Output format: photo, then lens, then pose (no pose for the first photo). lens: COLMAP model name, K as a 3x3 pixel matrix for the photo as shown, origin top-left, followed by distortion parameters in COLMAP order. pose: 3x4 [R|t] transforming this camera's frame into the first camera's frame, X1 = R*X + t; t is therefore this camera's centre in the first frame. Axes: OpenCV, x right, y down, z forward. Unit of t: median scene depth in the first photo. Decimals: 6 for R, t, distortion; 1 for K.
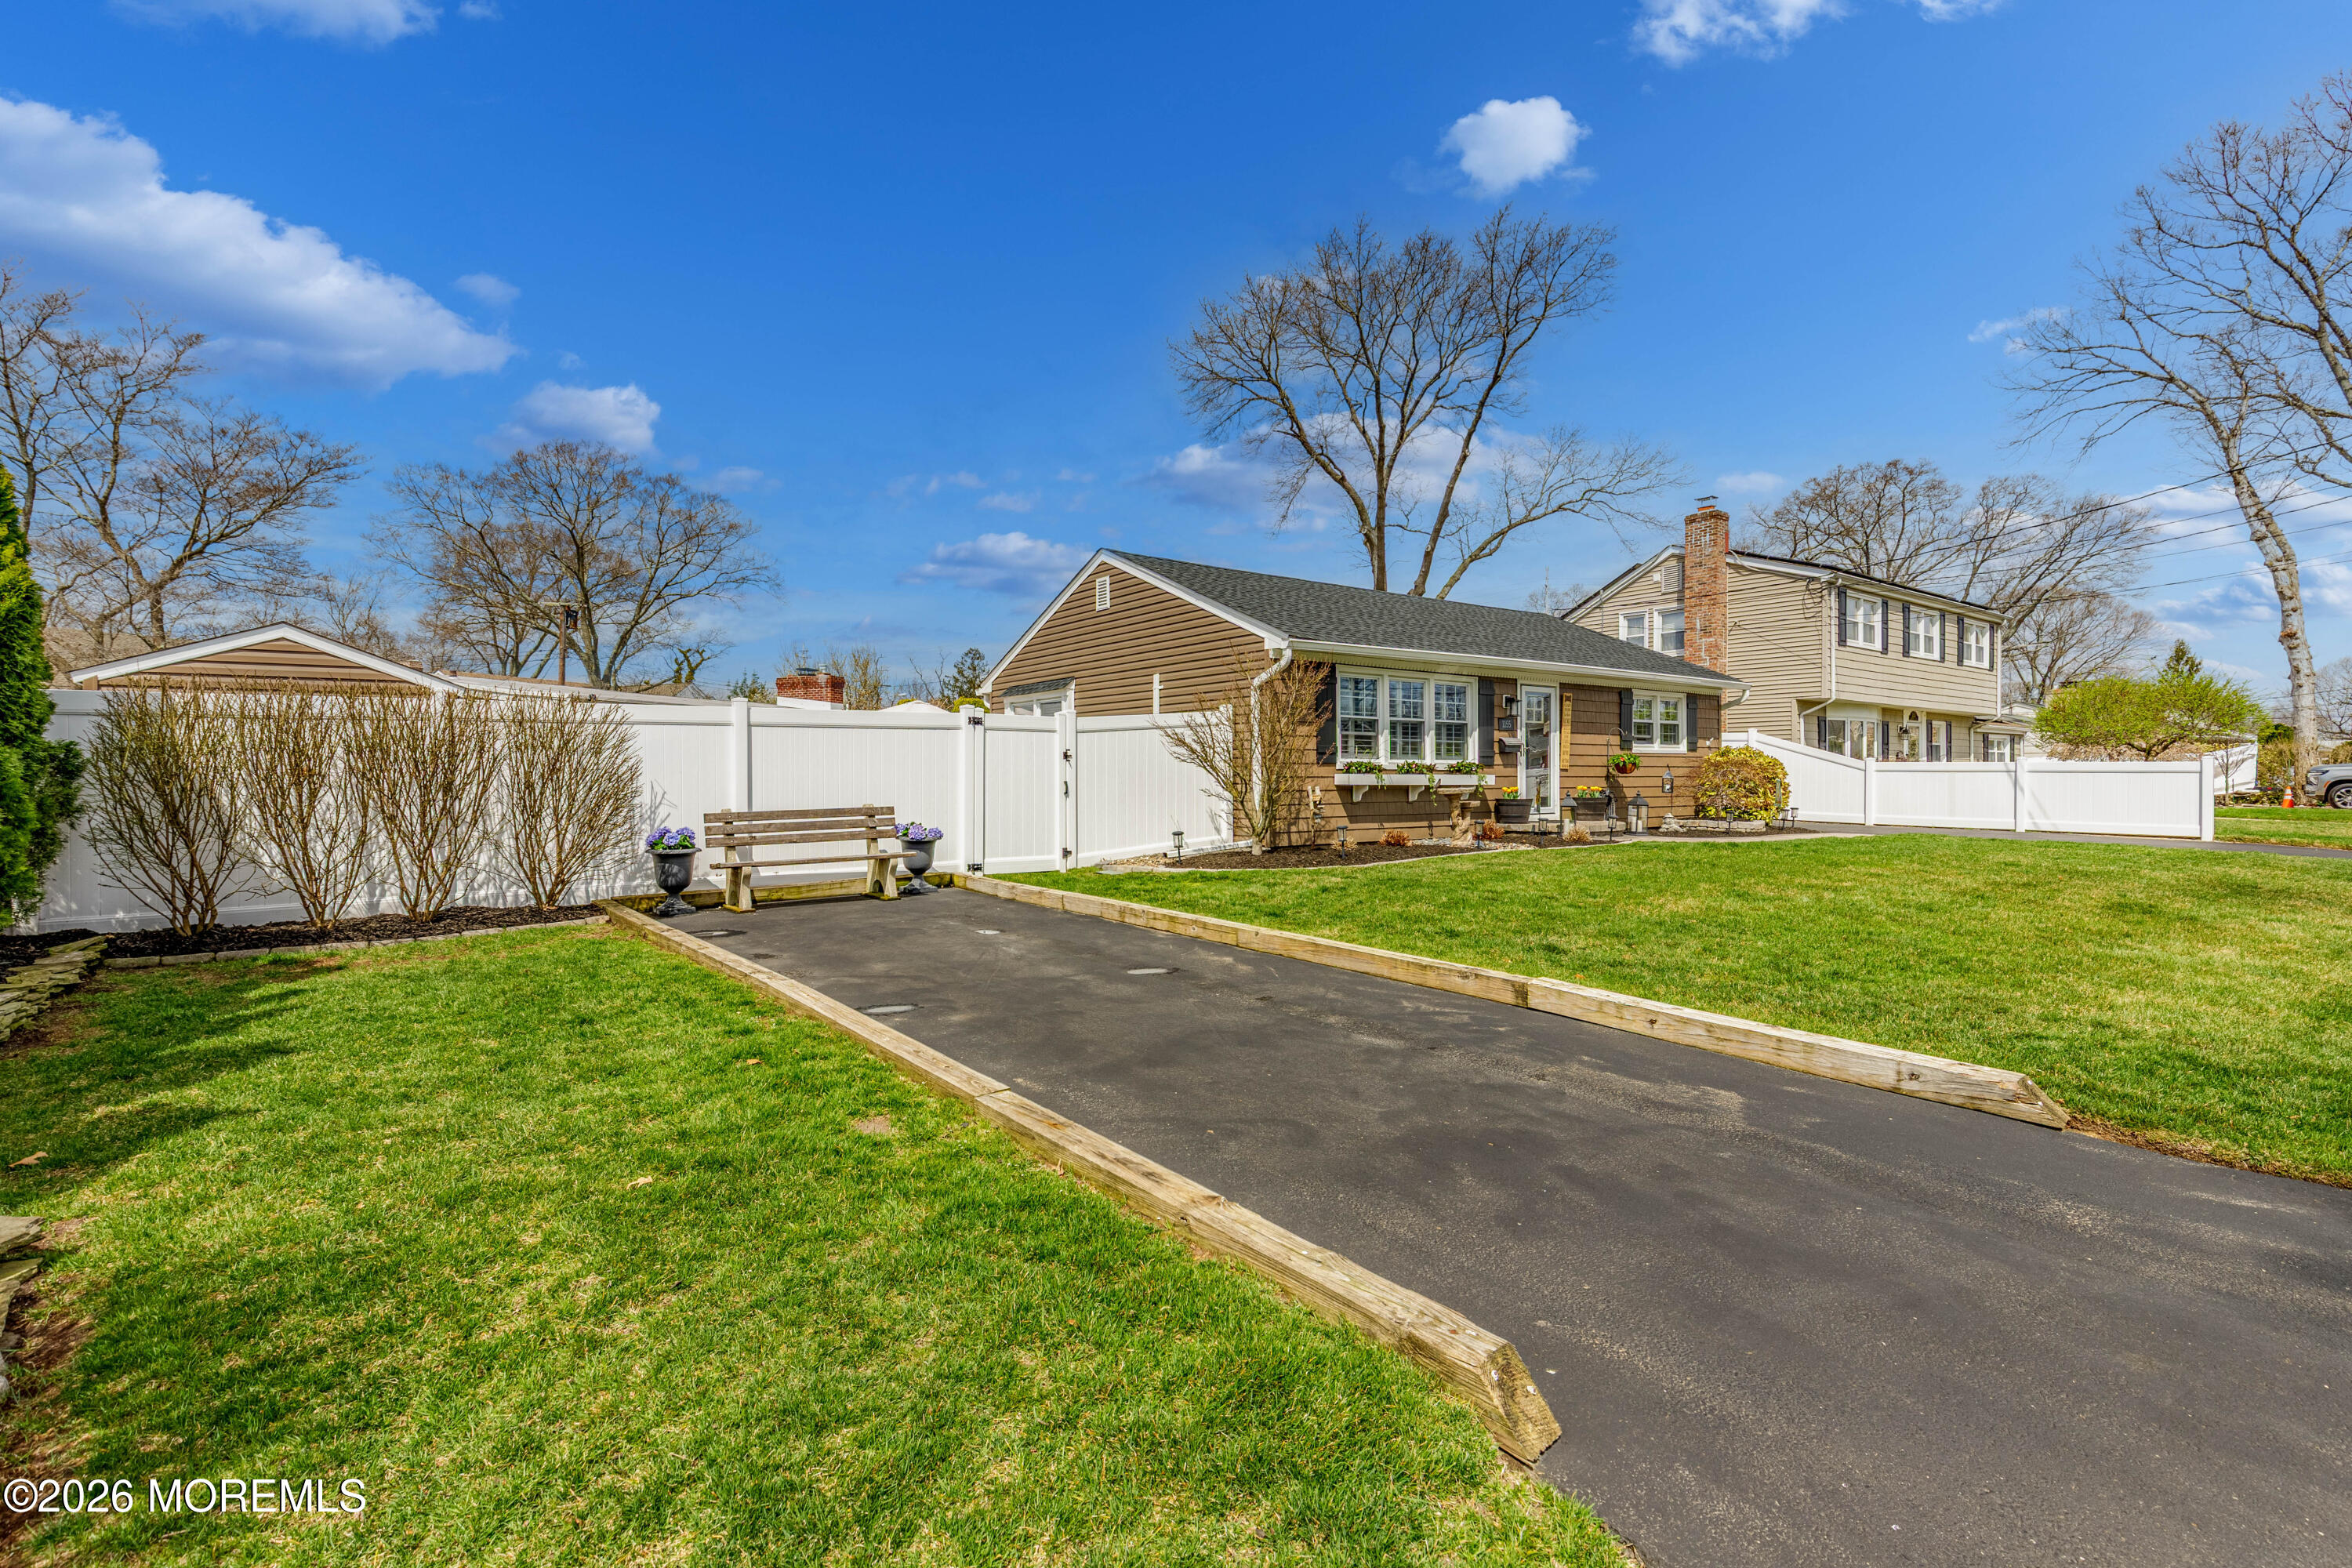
lens RADIAL K [[1062.8, 0, 1176.0], [0, 1062.8, 784.0], [0, 0, 1]] dist [0.001682, -0.000045]
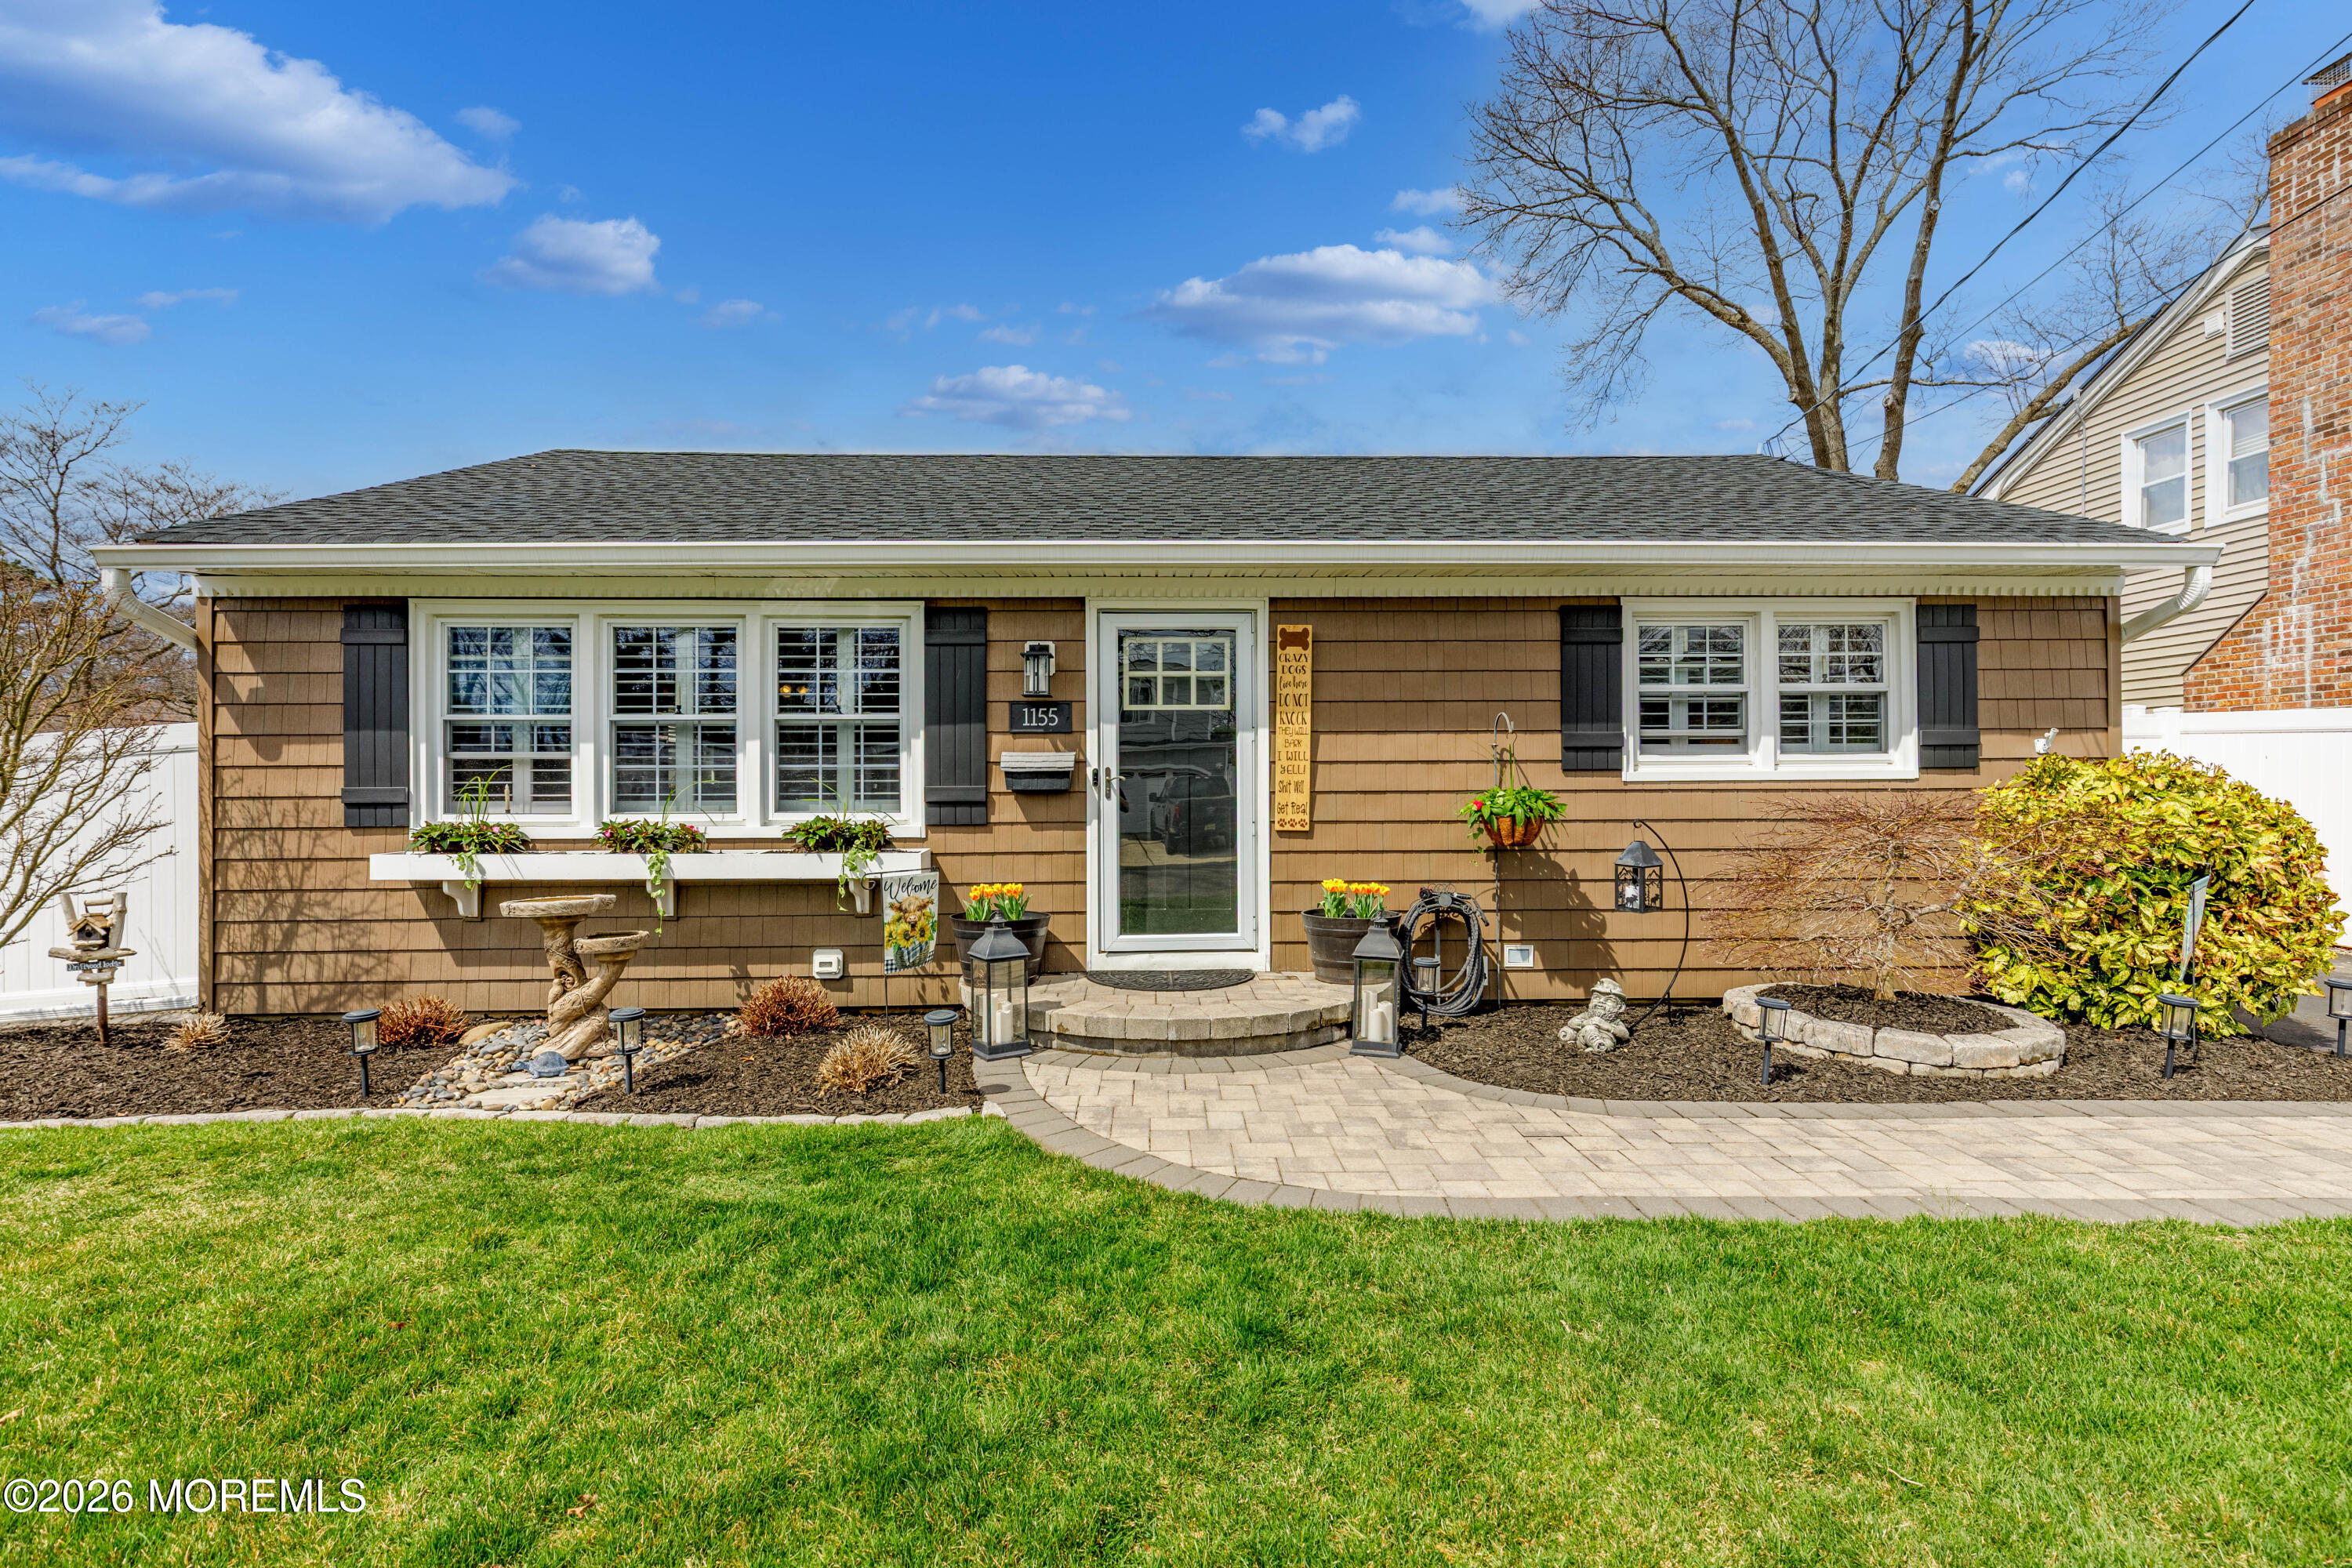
lens RADIAL K [[1073.8, 0, 1176.0], [0, 1073.8, 784.0], [0, 0, 1]] dist [-0.000232, 0.000213]
pose [[0.823741, -0.002355, -0.566961, 0.492257], [0.000385, 0.999993, -0.003594, -0.026461], [0.566966, 0.002742, 0.823737, 0.607562]]
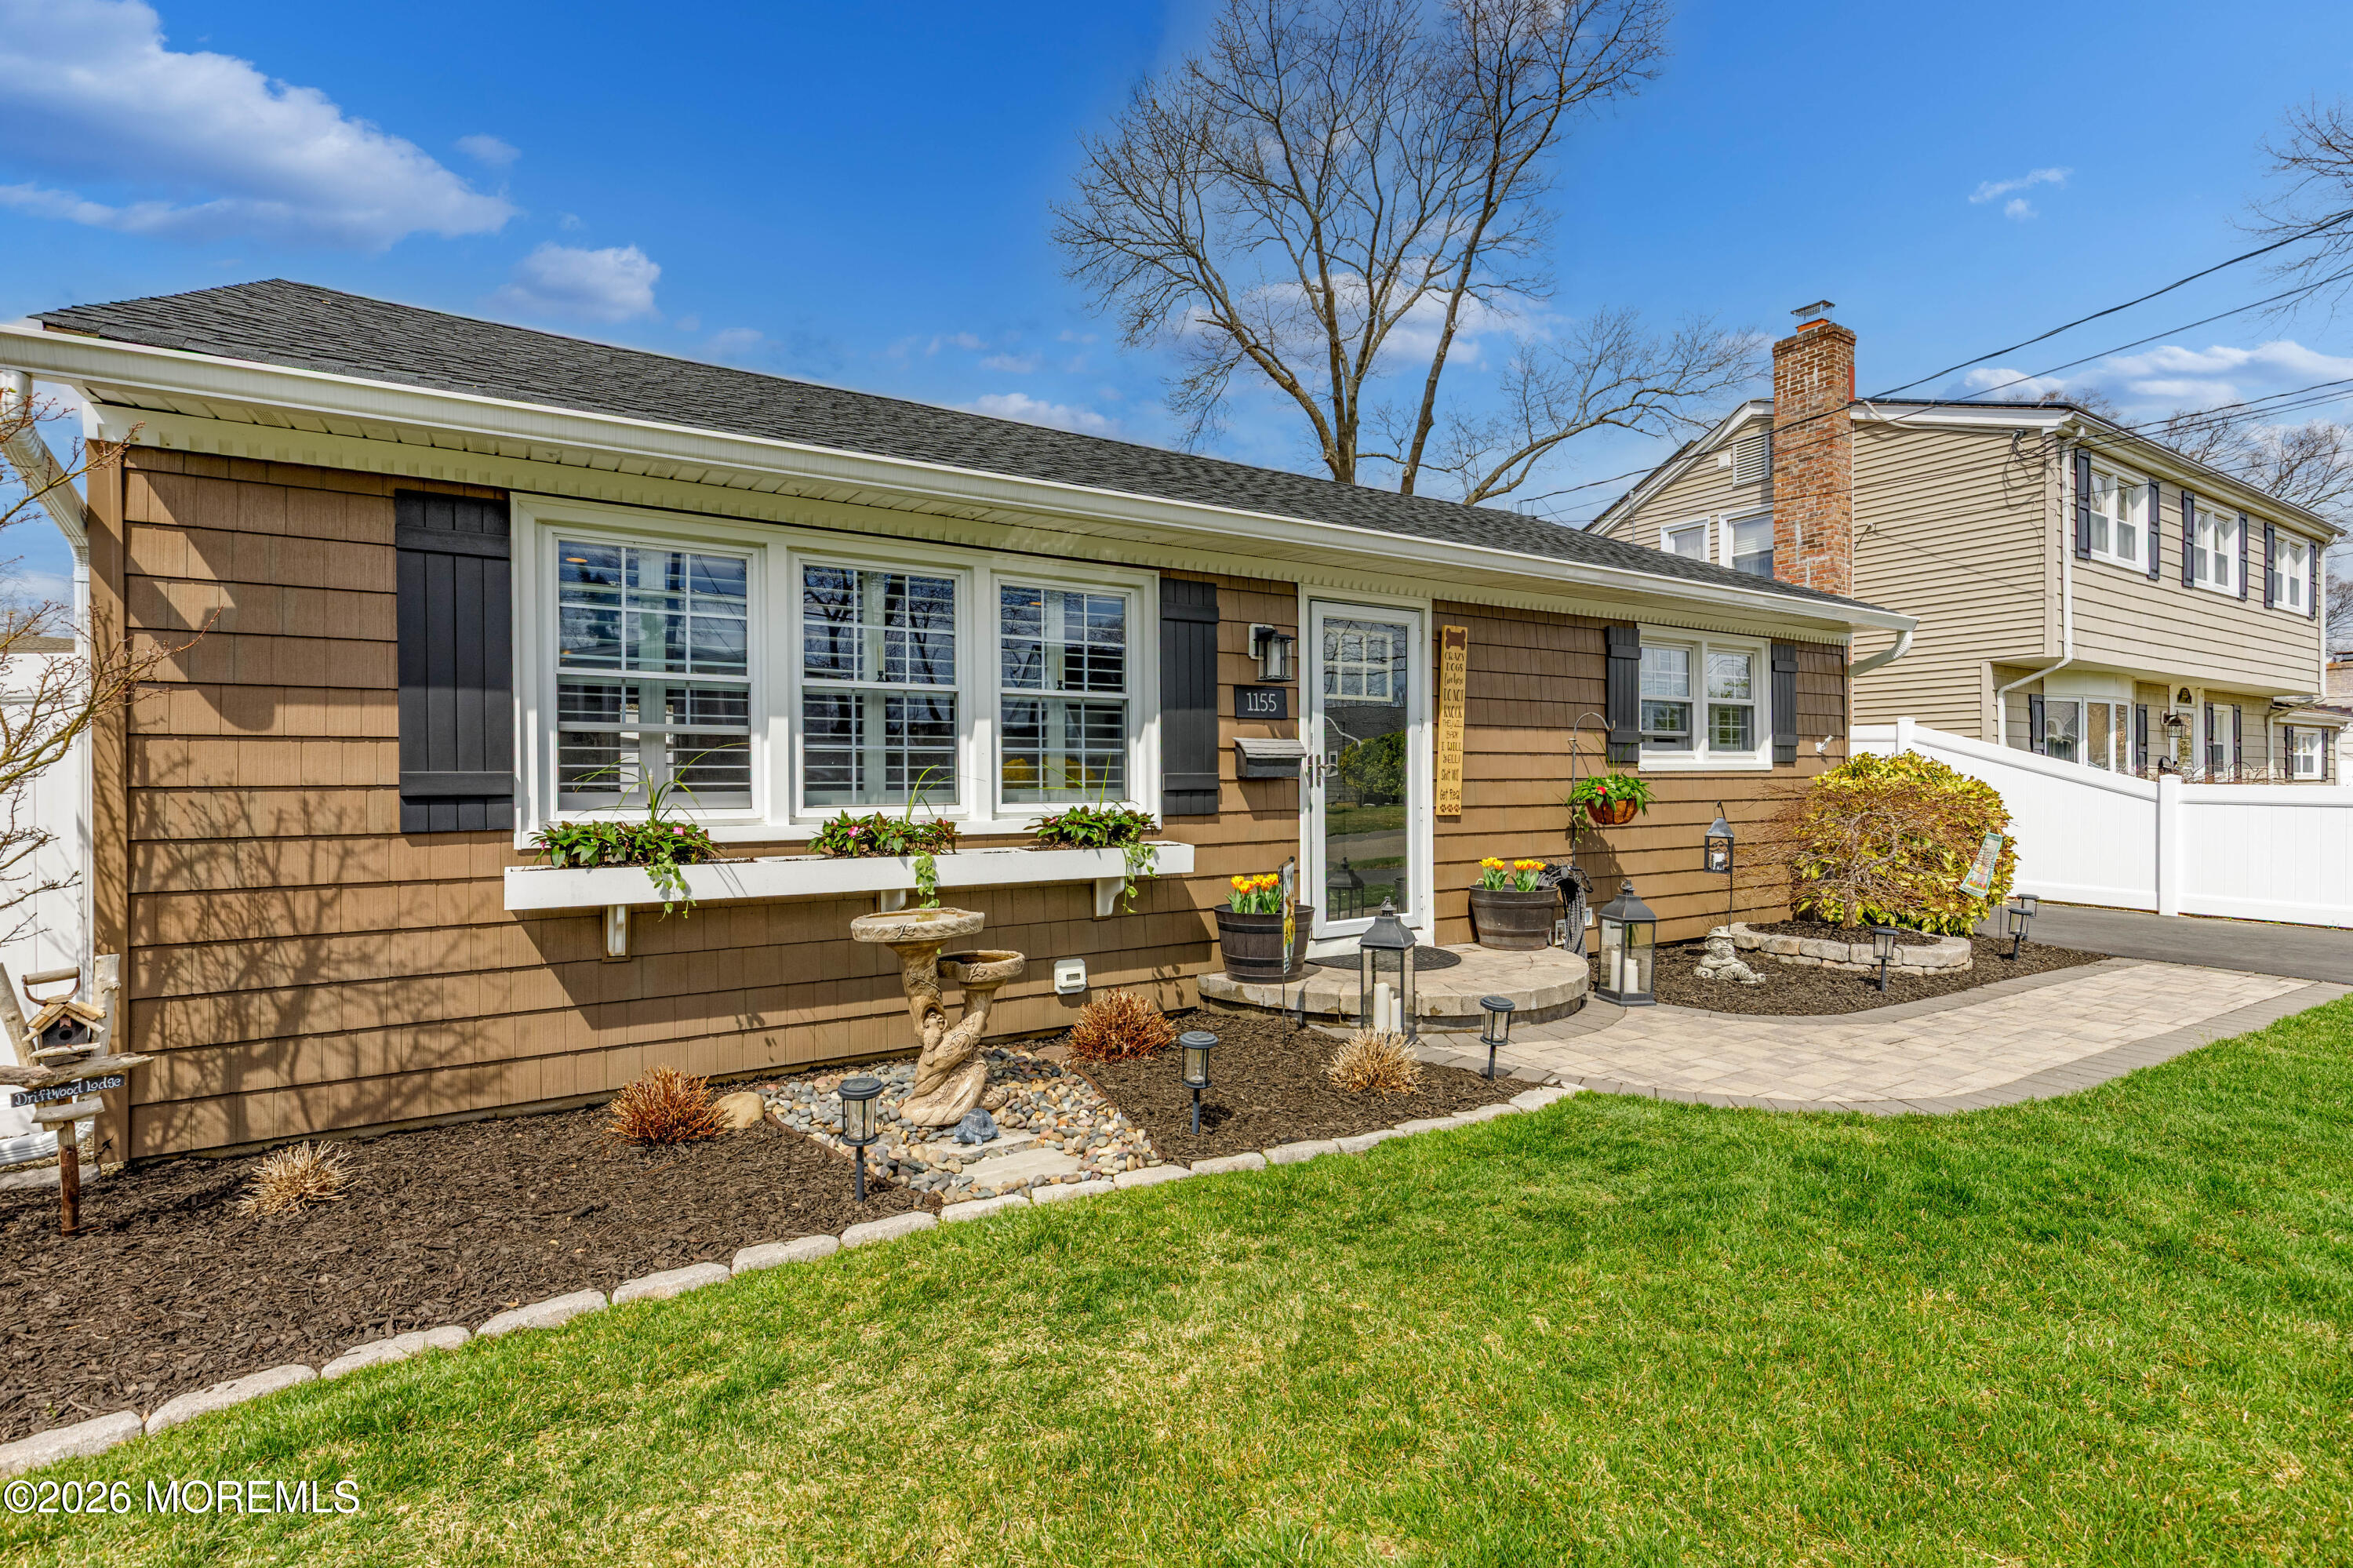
lens RADIAL K [[1069.3, 0, 1172.8], [0, 1069.3, 784.8], [0, 0, 1]] dist [-0.000226, 0.000267]
pose [[0.997159, -0.002928, -0.075271, 0.264792], [0.002925, 0.999996, -0.000151, -0.023697], [0.075271, -0.000070, 0.997163, 0.535603]]
